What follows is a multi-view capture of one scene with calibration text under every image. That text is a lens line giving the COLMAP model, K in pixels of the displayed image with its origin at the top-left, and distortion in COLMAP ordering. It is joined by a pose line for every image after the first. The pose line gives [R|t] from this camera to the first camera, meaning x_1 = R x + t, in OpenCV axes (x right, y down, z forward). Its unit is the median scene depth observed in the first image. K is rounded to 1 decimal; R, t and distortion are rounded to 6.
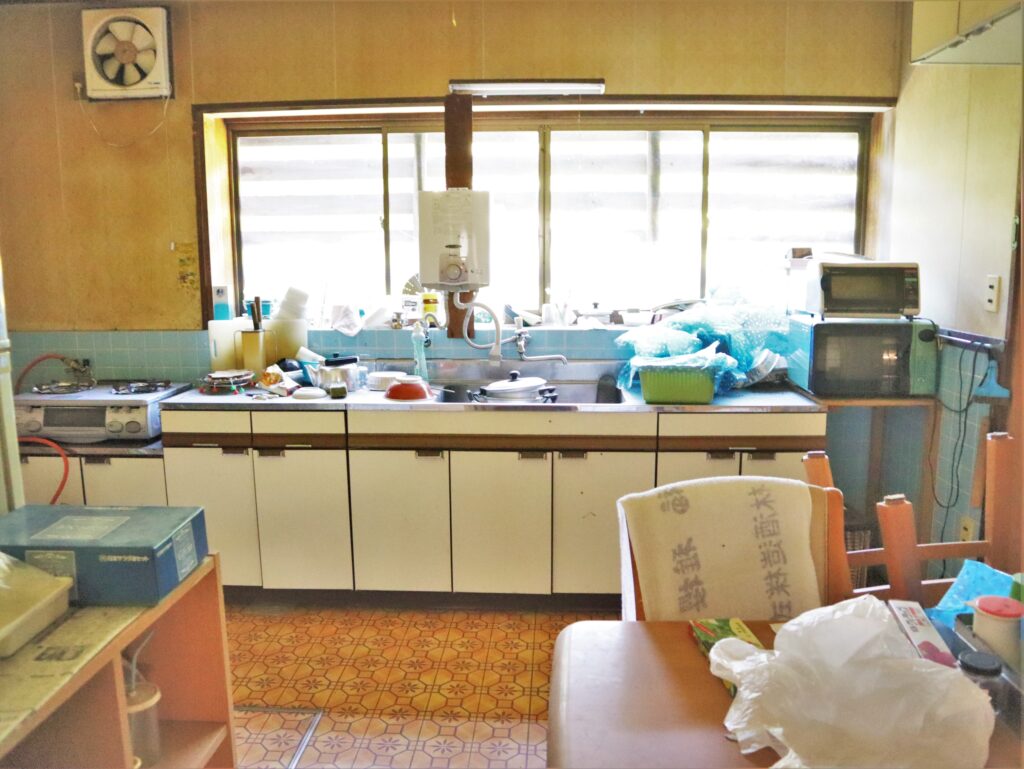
lens RADIAL K [[856.1, 0, 514.1], [0, 856.1, 383.7], [0, 0, 1]] dist [-0.000573, -0.000130]
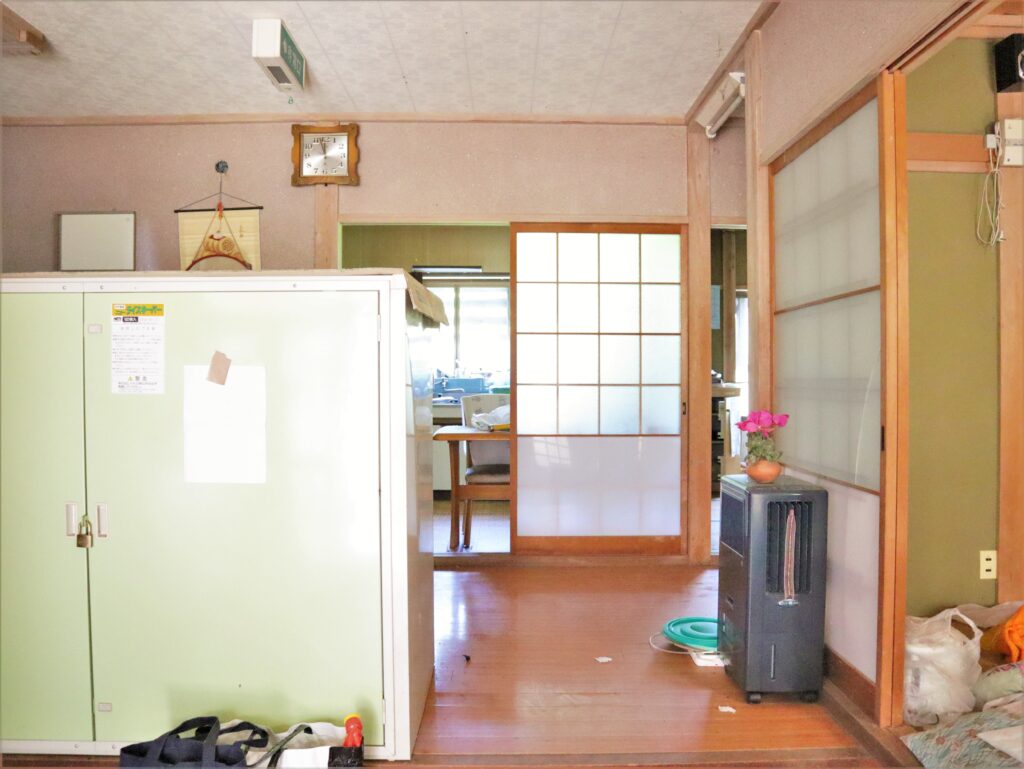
lens RADIAL K [[856.1, 0, 511.2], [0, 856.1, 384.8], [0, 0, 1]] dist [-0.000573, -0.000130]
pose [[0.998376, 0.010094, 0.056069, 0.055170], [-0.001197, 0.987677, -0.156500, 0.281942], [-0.056958, 0.156179, 0.986085, -1.086448]]
